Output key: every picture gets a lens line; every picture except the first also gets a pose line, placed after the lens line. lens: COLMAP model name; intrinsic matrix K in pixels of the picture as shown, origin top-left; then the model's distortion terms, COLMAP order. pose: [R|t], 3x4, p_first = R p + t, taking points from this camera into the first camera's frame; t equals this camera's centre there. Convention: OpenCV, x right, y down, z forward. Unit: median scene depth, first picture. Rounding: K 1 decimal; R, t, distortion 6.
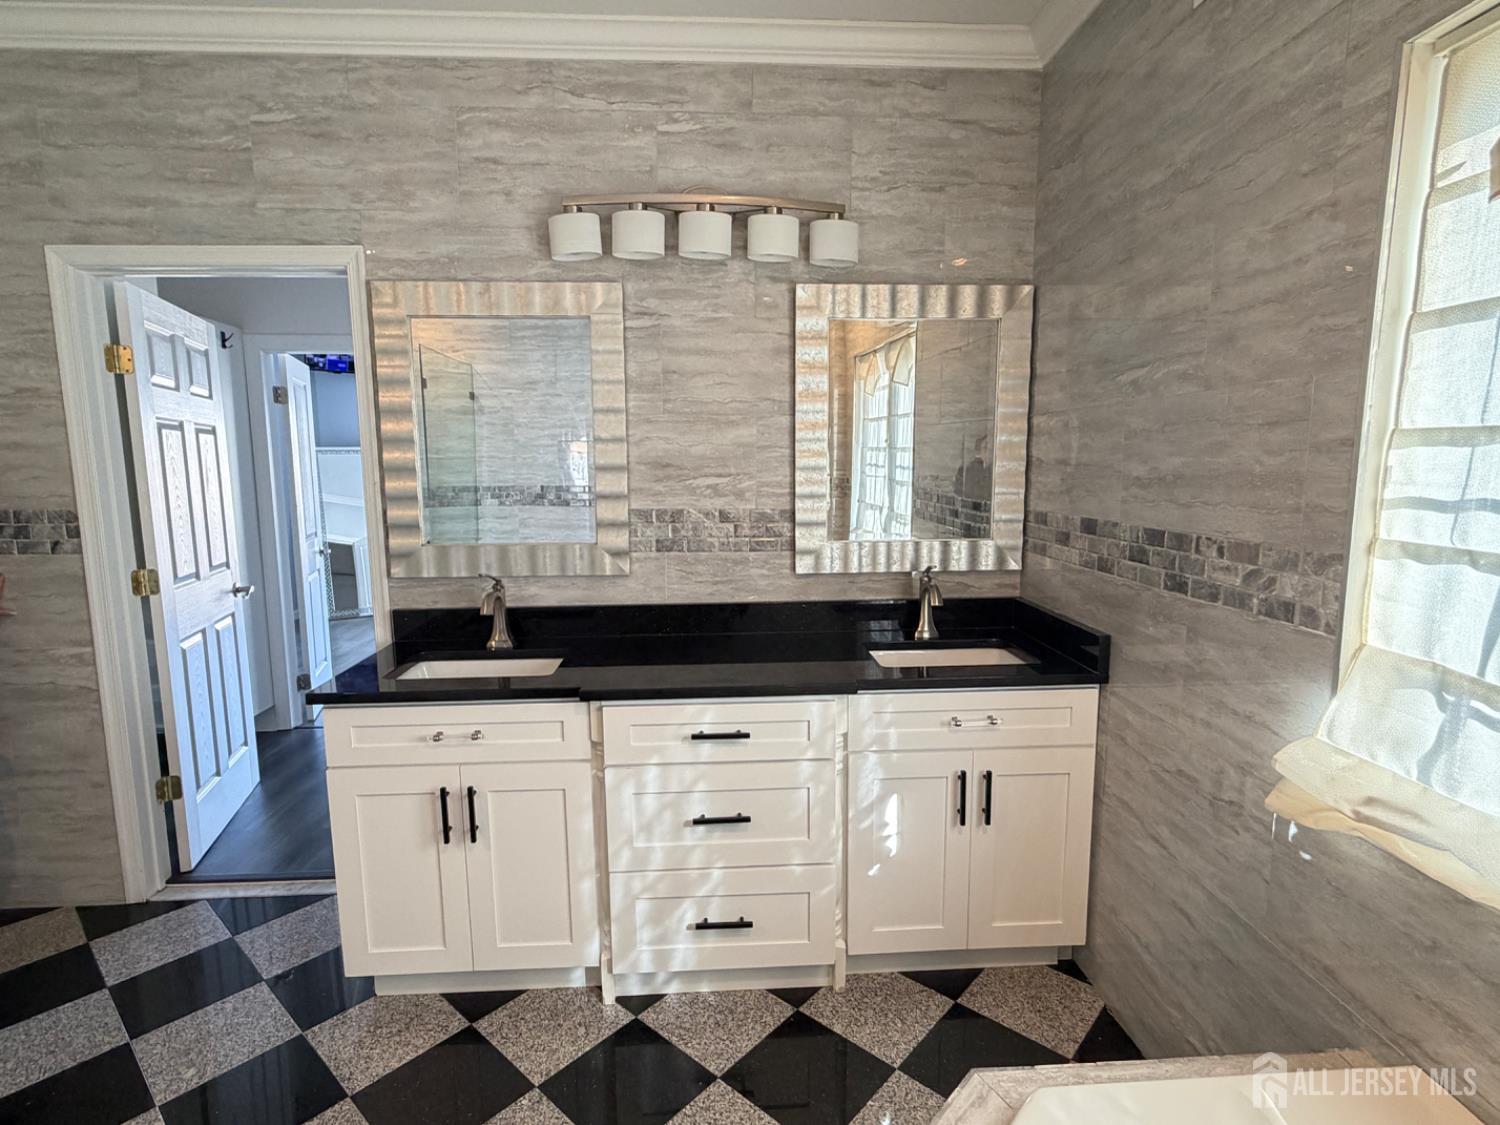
lens RADIAL K [[756.8, 0, 745.6], [0, 756.8, 565.5], [0, 0, 1]] dist [0.001327, -0.001111]
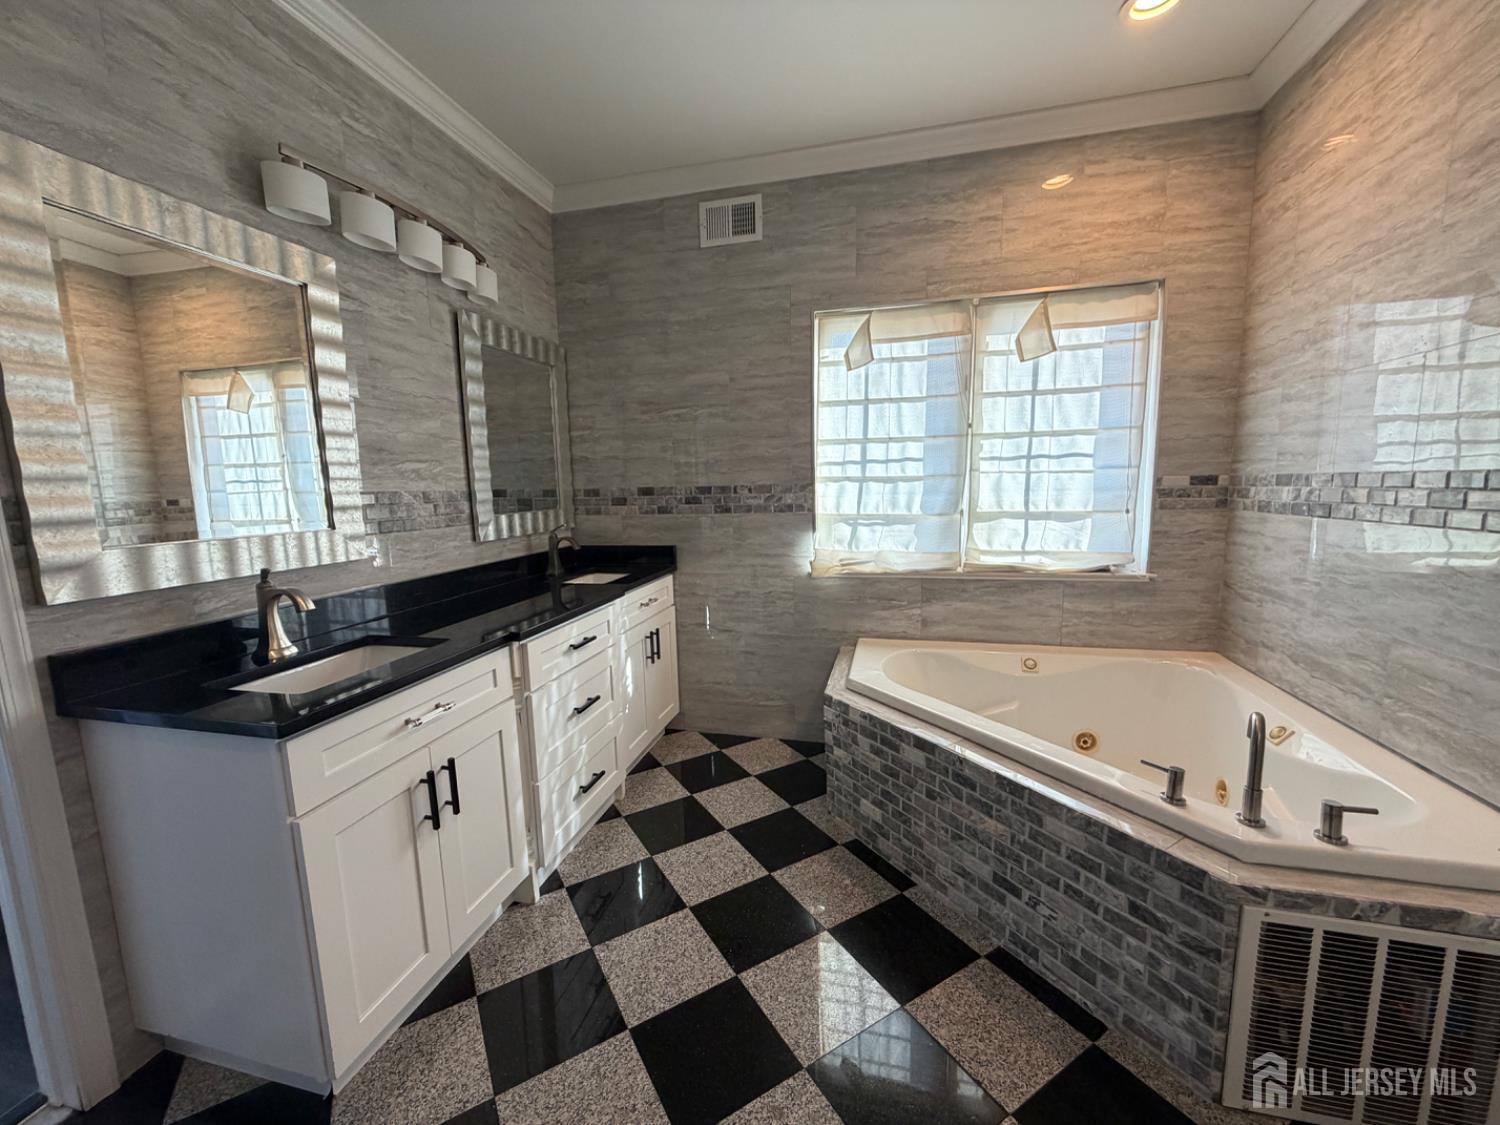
lens RADIAL K [[593.2, 0, 742.6], [0, 593.2, 563.0], [0, 0, 1]] dist [-0.000210, -0.000463]
pose [[0.306669, -0.130269, 0.942860, -0.917963], [0.149681, 0.984865, 0.087388, 0.030464], [-0.939973, 0.114329, 0.321526, 0.356026]]
